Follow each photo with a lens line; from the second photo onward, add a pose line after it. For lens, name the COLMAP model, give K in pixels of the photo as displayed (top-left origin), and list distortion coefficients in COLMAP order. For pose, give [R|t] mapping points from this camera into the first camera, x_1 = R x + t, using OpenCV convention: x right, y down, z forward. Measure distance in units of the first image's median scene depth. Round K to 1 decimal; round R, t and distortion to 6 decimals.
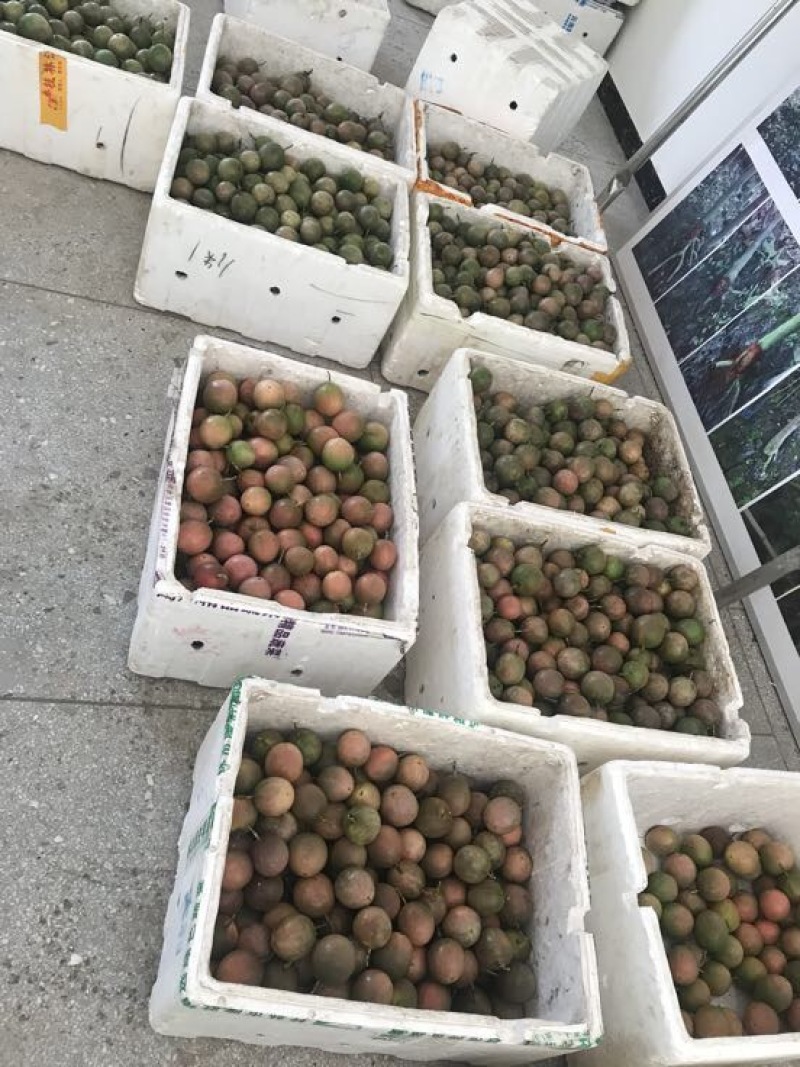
lens RADIAL K [[873.1, 0, 405.6], [0, 873.1, 529.6], [0, 0, 1]] dist [0.022261, -0.030120]
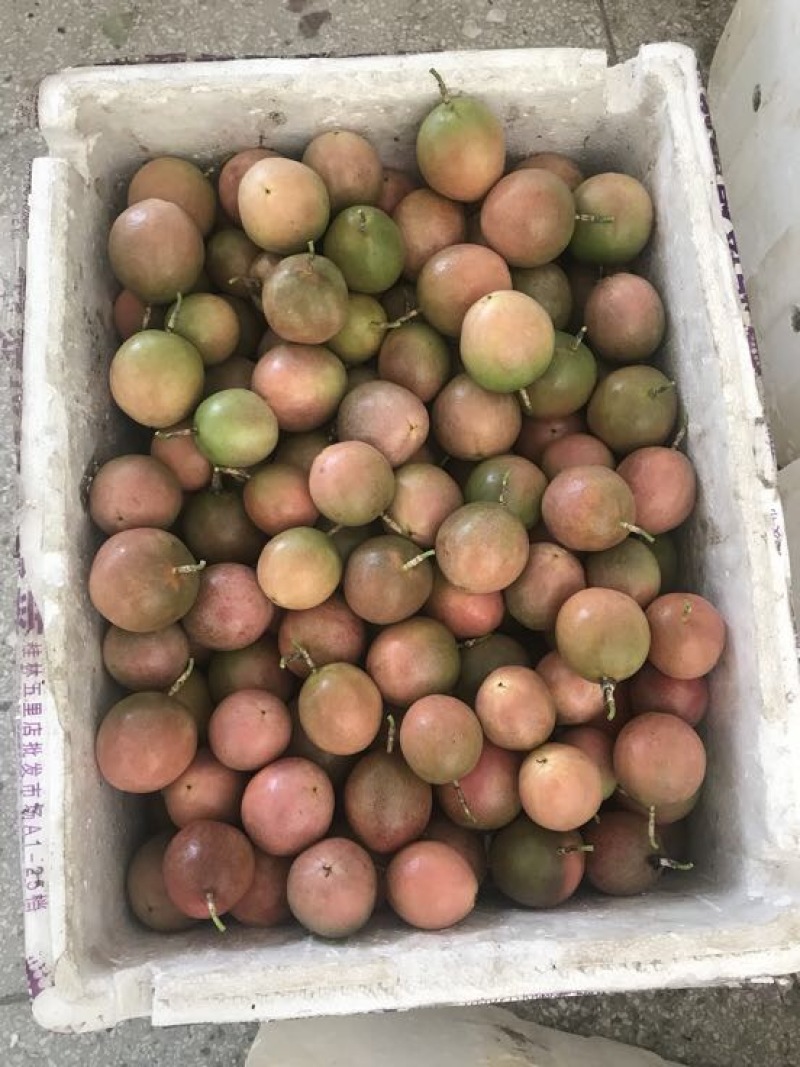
lens RADIAL K [[873.1, 0, 399.0], [0, 873.1, 534.0], [0, 0, 1]] dist [0.022261, -0.030120]
pose [[0.929820, -0.102250, -0.353525, -0.003264], [0.249677, 0.880998, 0.401875, -0.153561], [0.270364, -0.461939, 0.844699, 0.607474]]
